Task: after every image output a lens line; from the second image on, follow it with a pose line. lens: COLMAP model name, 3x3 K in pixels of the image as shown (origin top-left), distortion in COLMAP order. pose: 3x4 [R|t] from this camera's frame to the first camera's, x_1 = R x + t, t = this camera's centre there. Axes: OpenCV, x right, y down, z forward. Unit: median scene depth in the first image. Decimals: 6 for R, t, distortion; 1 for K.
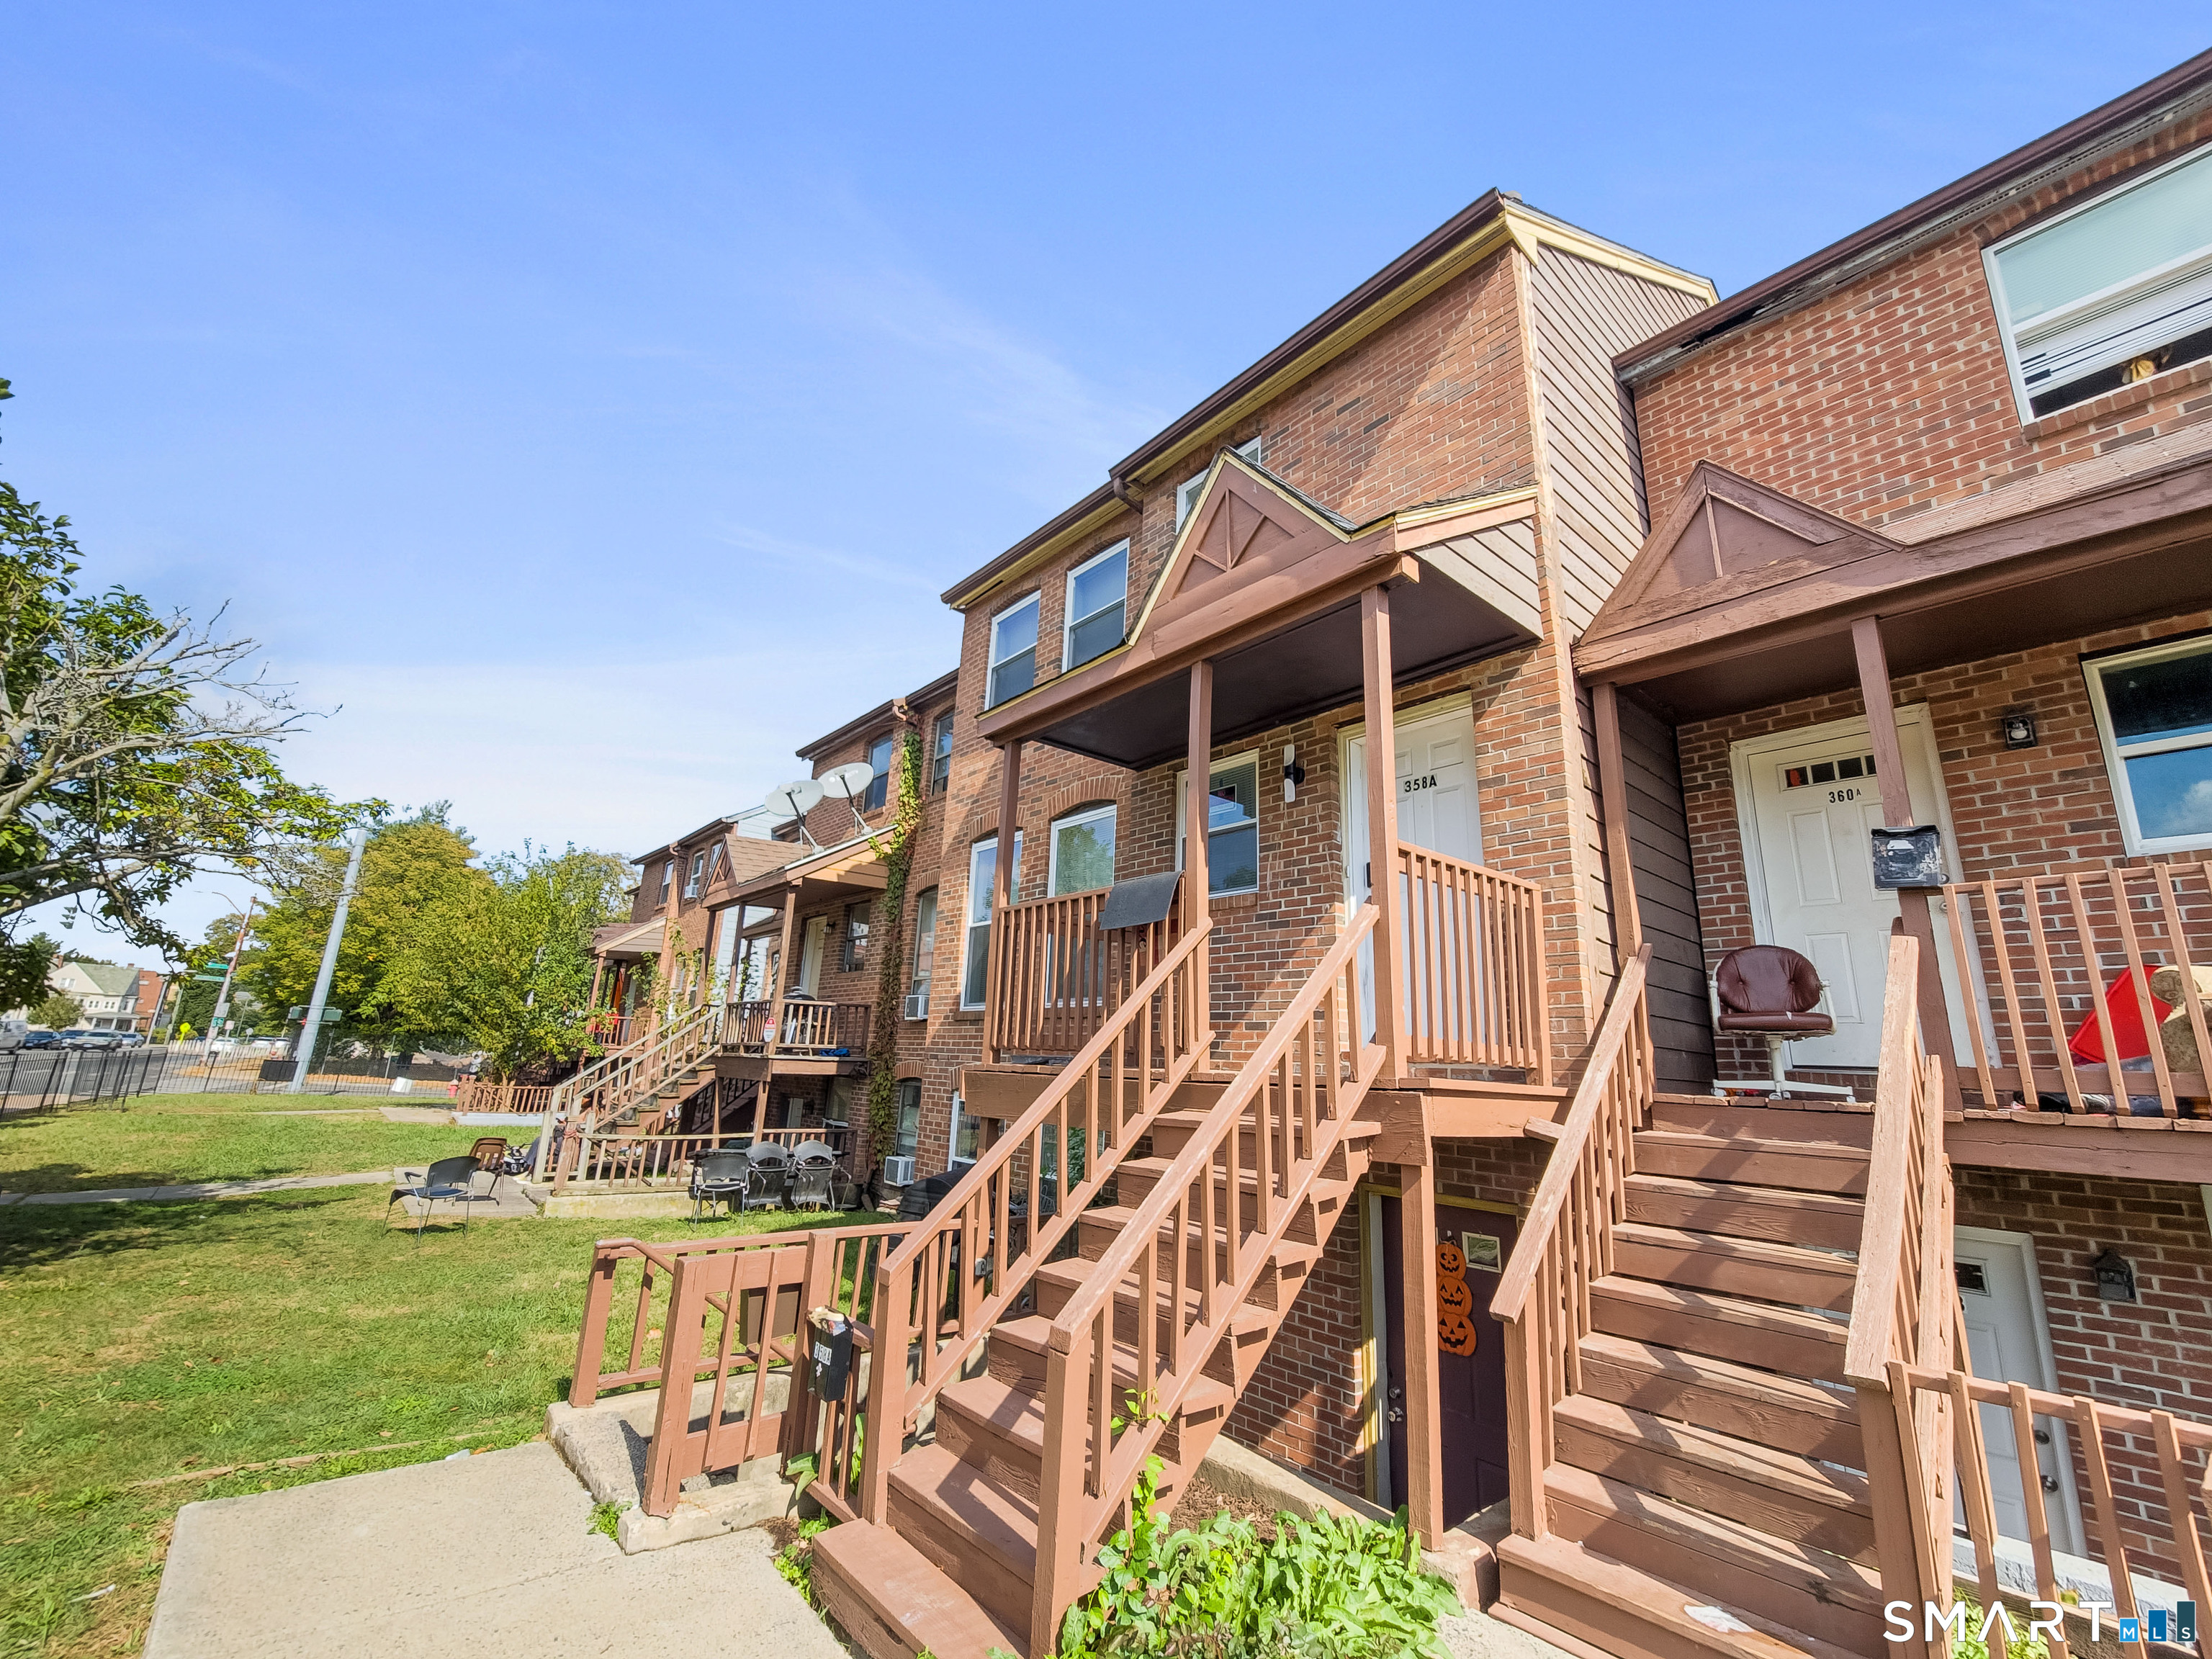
lens RADIAL K [[921.1, 0, 1114.9], [0, 921.1, 823.4], [0, 0, 1]] dist [-0.000109, -0.000295]
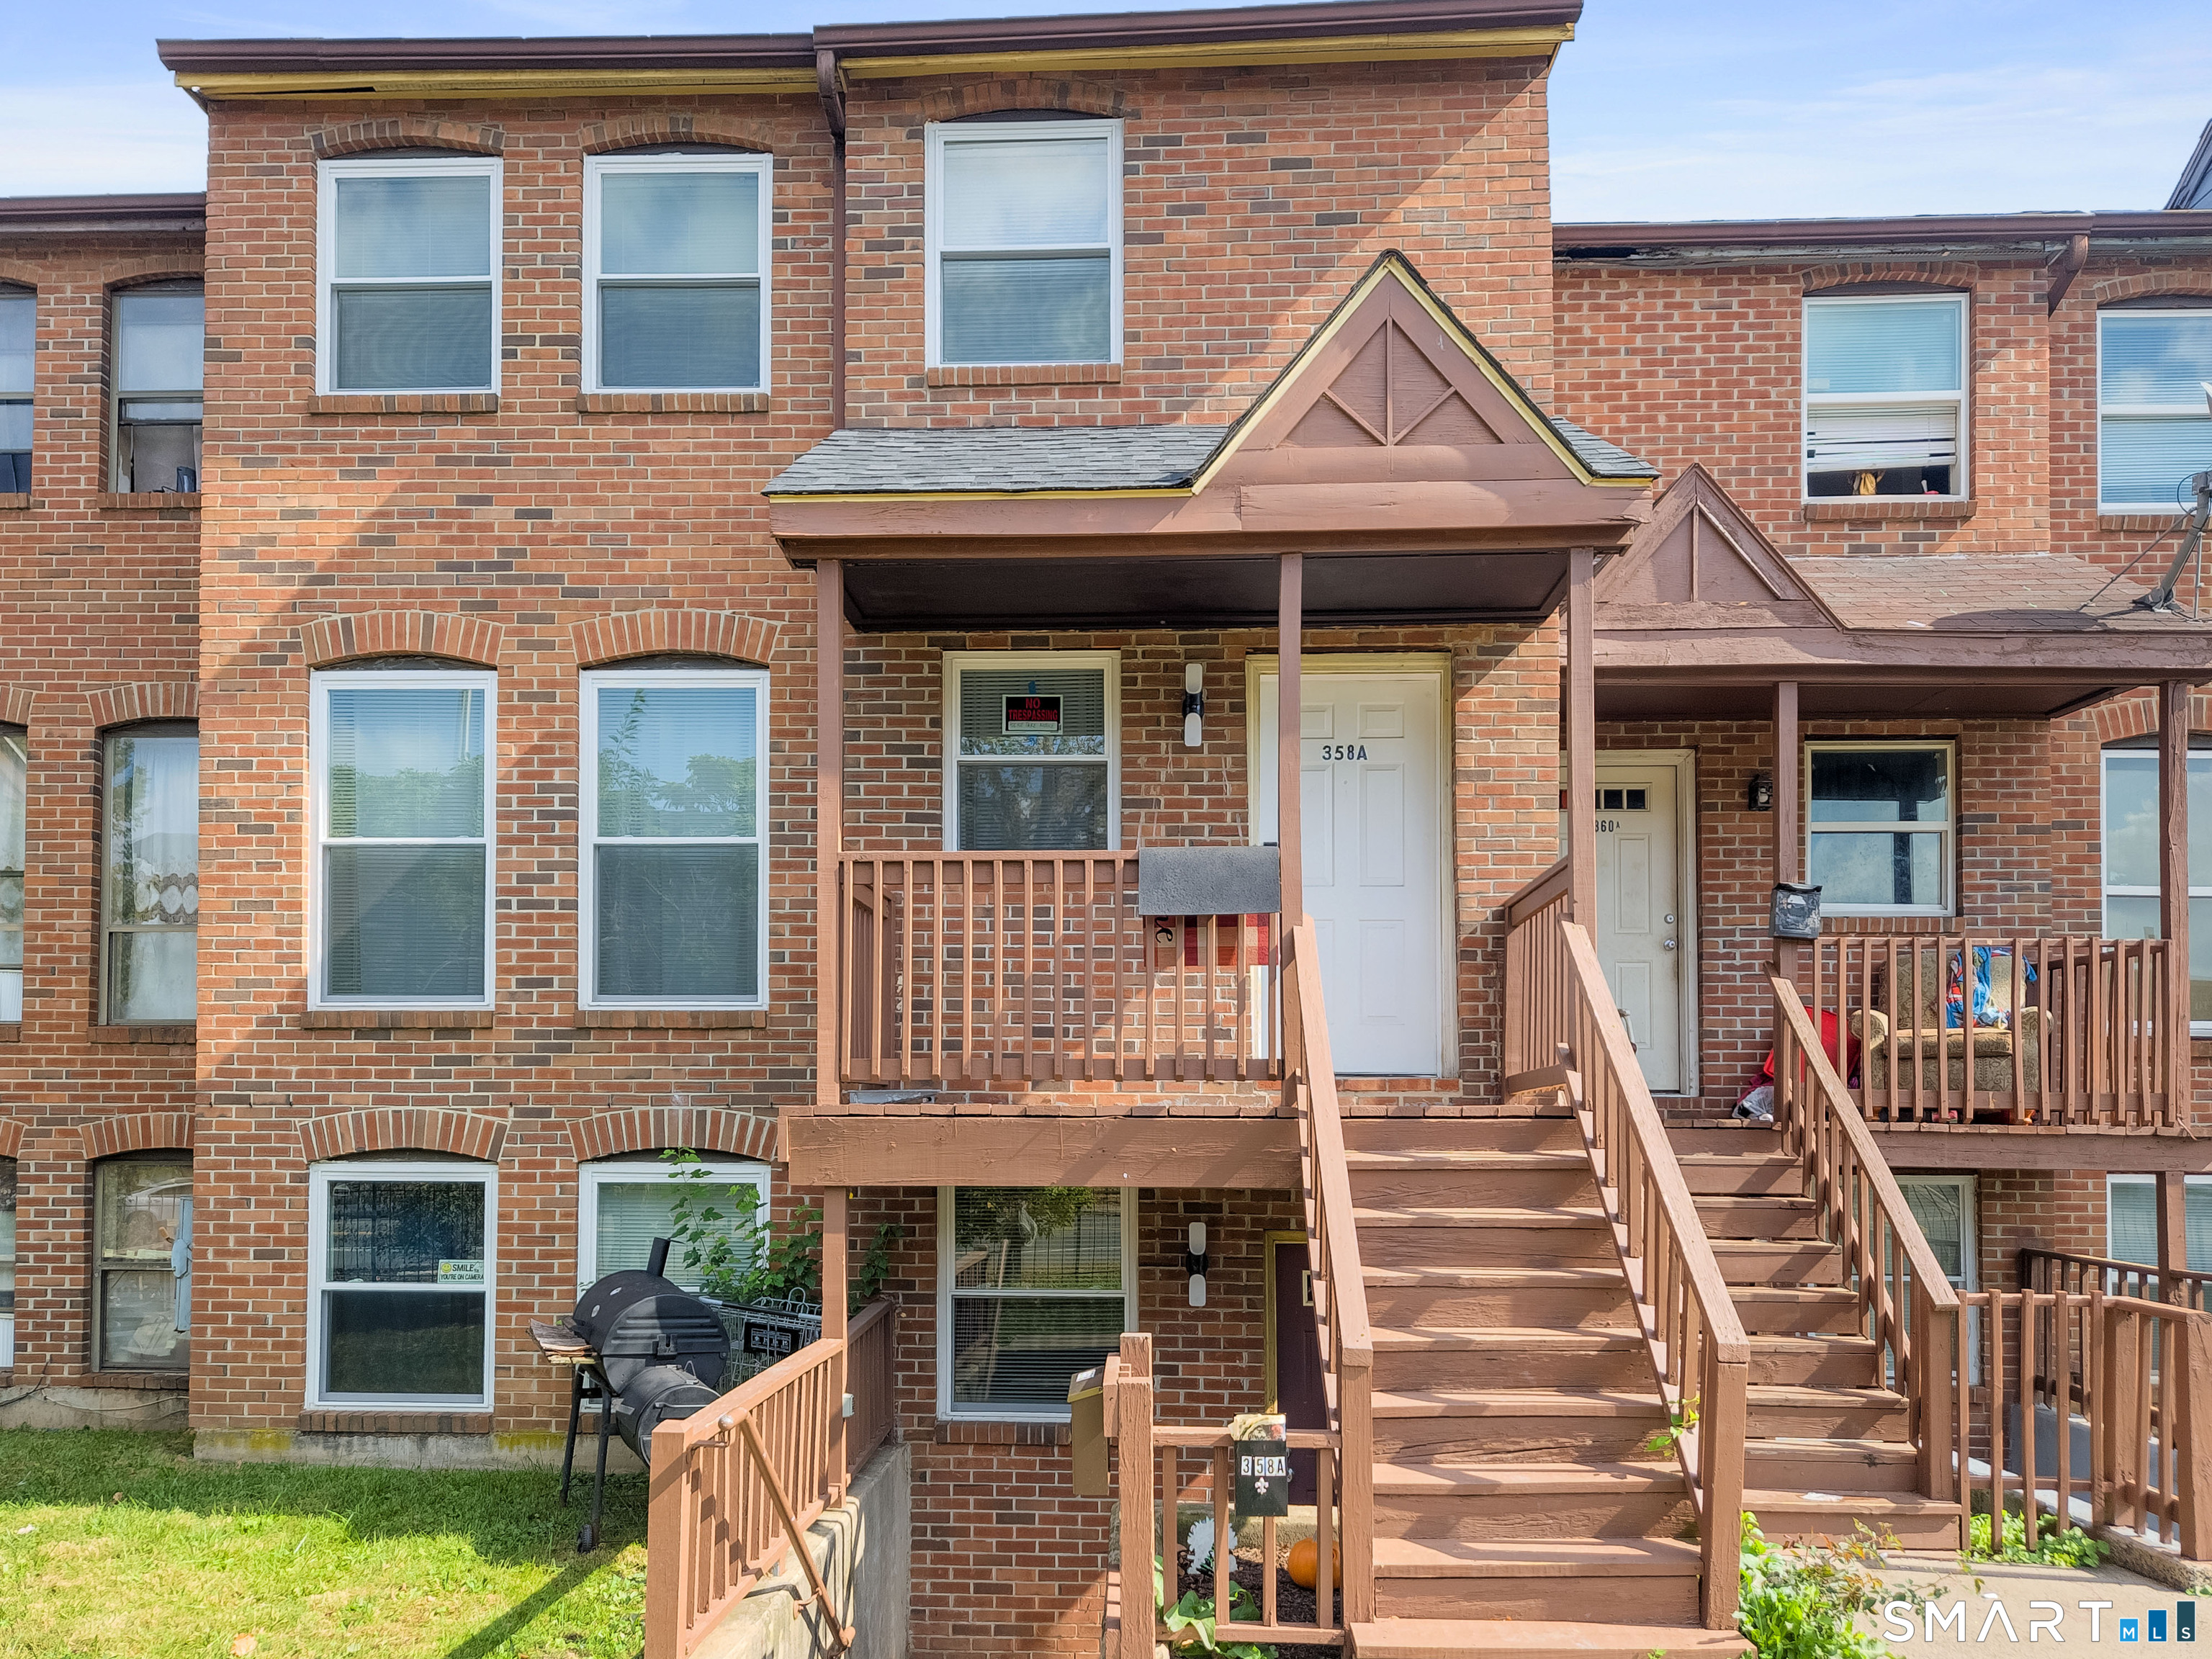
lens RADIAL K [[1584.3, 0, 1106.1], [0, 1584.3, 1086.6], [0, 0, 1]] dist [0.011542, 0.005418]
pose [[0.684725, -0.015155, 0.728644, -0.889451], [-0.166539, 0.970077, 0.176678, 0.031654], [-0.709518, -0.242324, 0.661712, 0.186878]]
